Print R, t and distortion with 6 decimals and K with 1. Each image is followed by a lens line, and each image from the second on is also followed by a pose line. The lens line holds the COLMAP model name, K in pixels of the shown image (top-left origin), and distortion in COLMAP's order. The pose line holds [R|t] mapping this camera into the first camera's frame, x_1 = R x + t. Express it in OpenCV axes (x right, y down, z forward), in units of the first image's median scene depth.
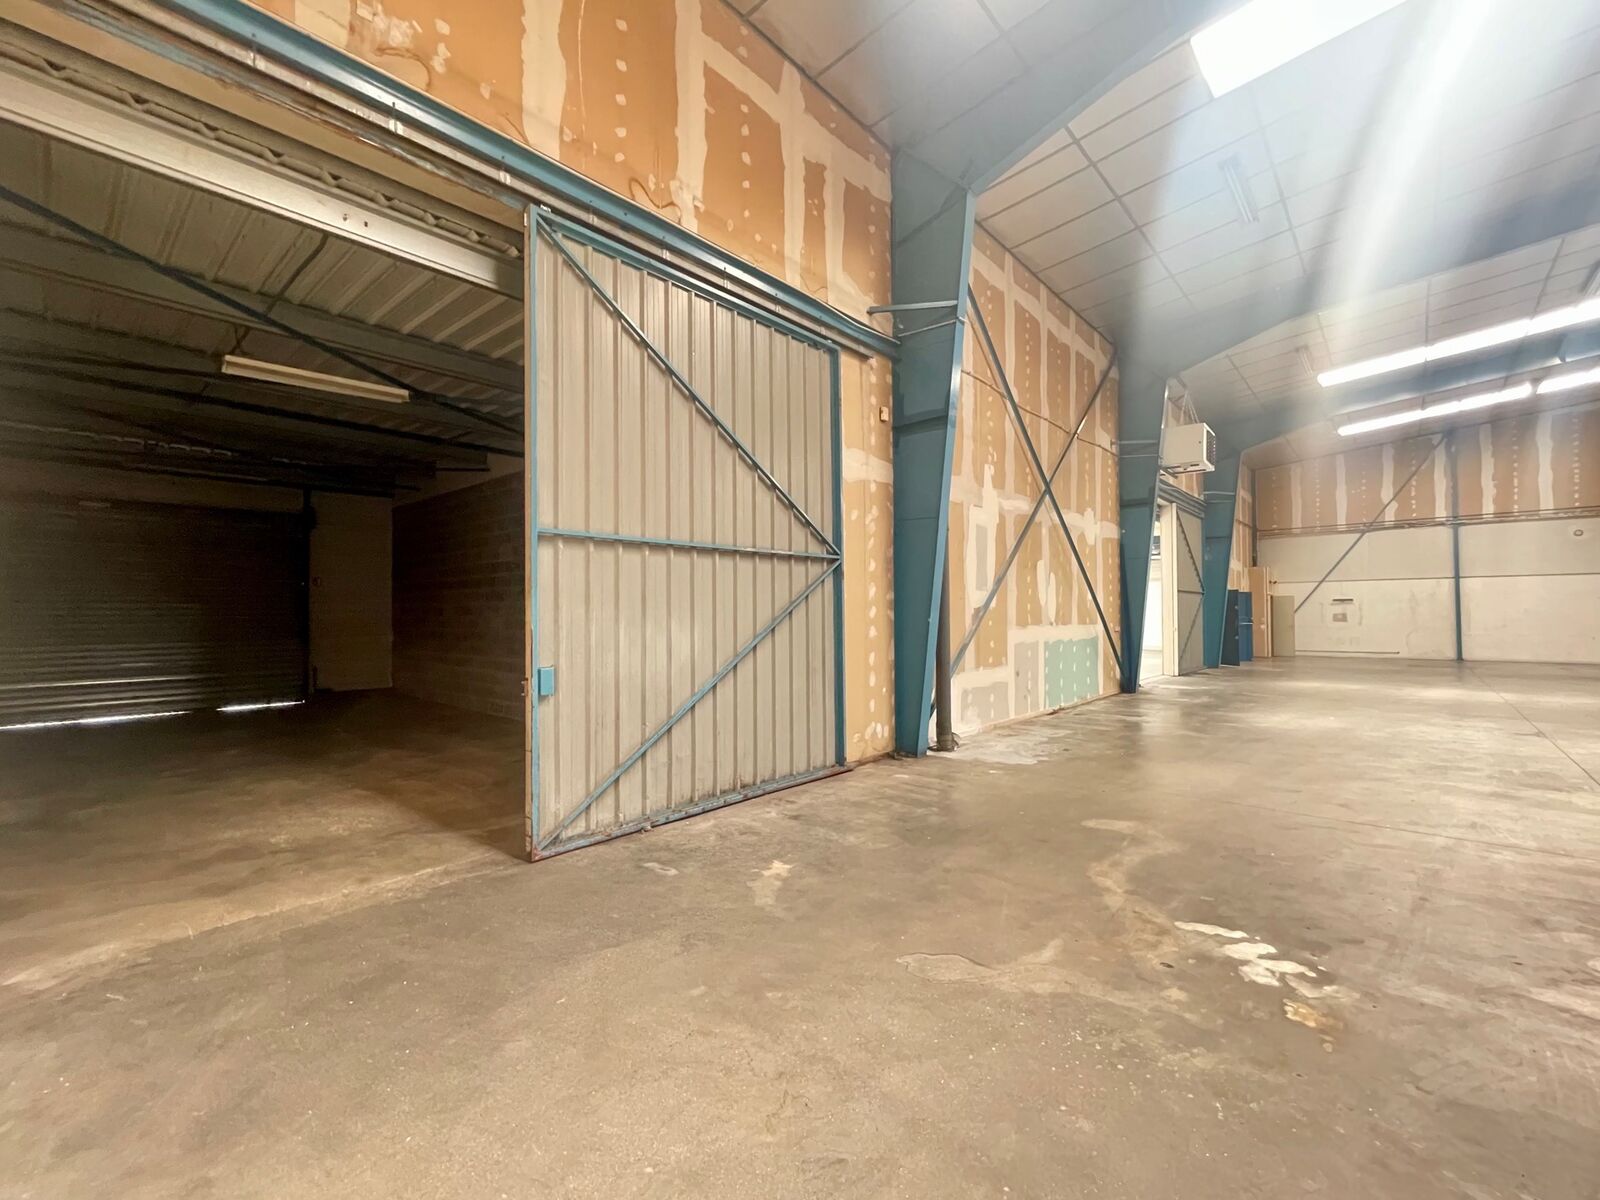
lens RADIAL K [[682.7, 0, 800.0], [0, 682.7, 600.0], [0, 0, 1]] dist [-0.001956, -0.000205]
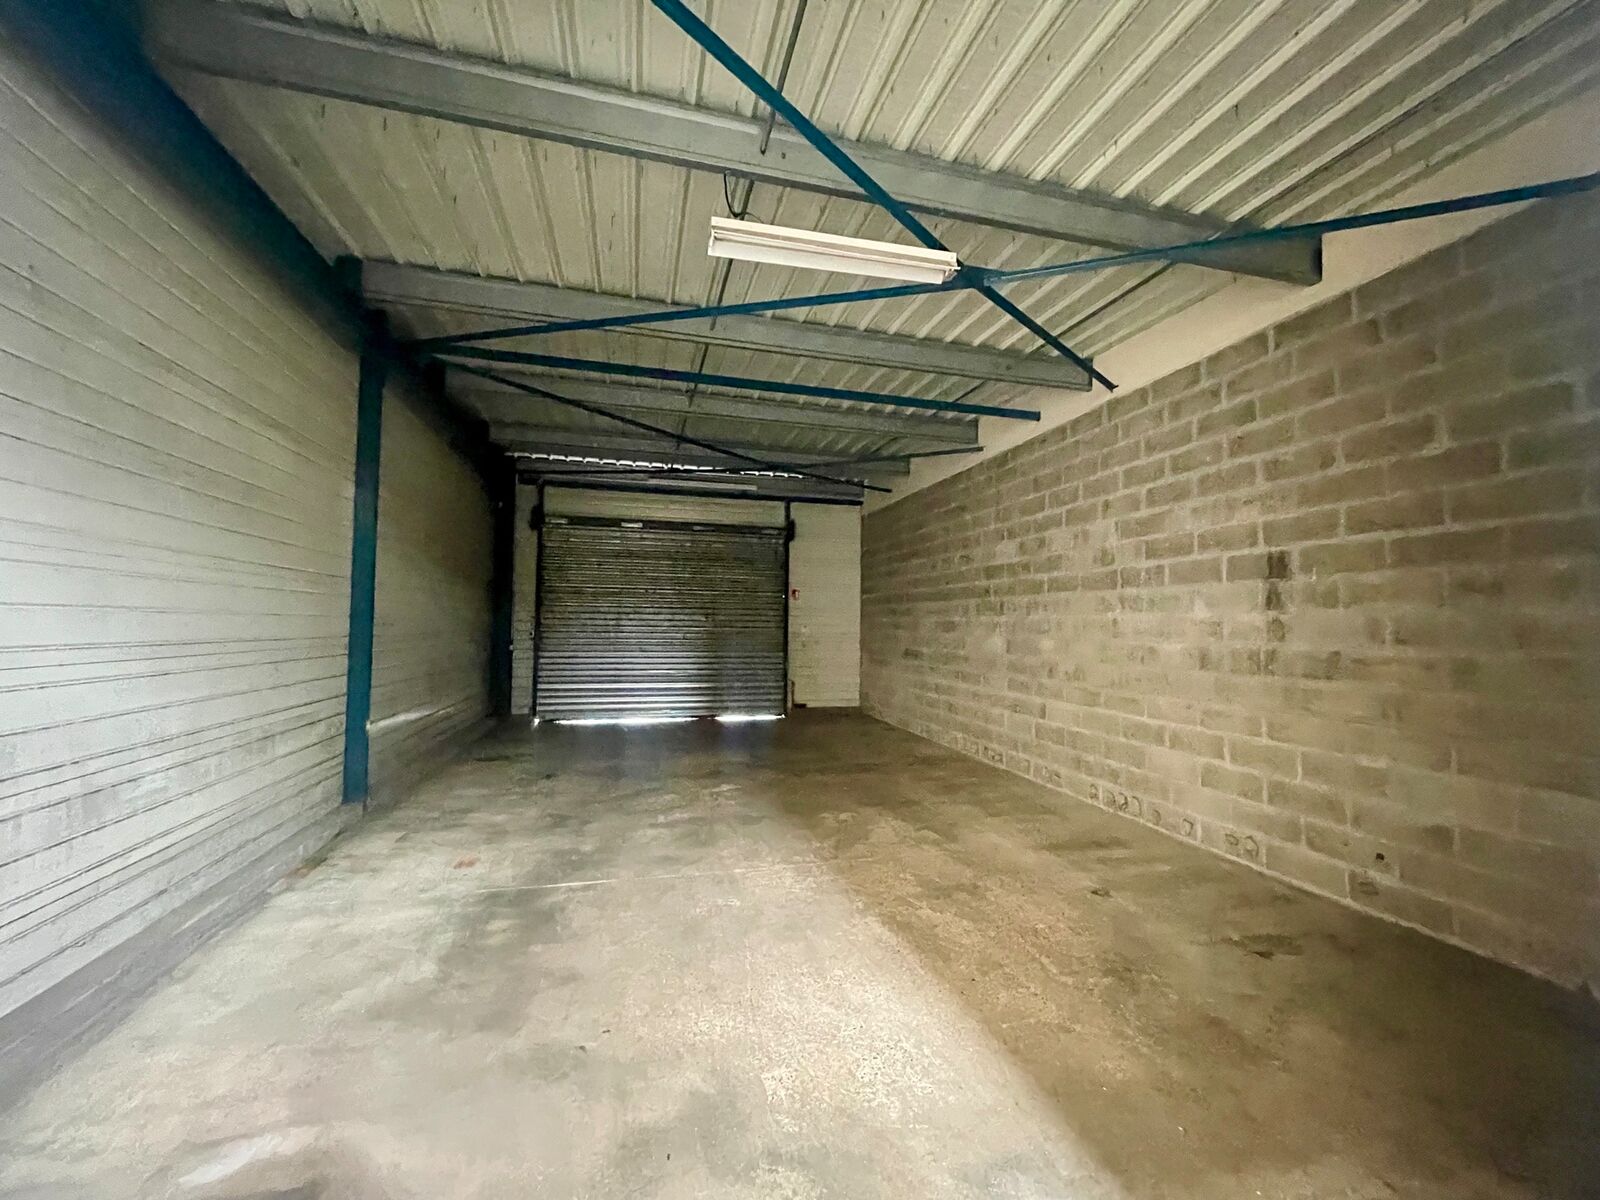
lens RADIAL K [[639.4, 0, 800.0], [0, 639.4, 600.0], [0, 0, 1]] dist [-0.004894, -0.000529]
pose [[0.830984, -0.006887, -0.556253, -0.223069], [-0.007284, 0.999703, -0.023260, 0.003143], [0.556248, 0.023380, 0.830687, 0.280028]]
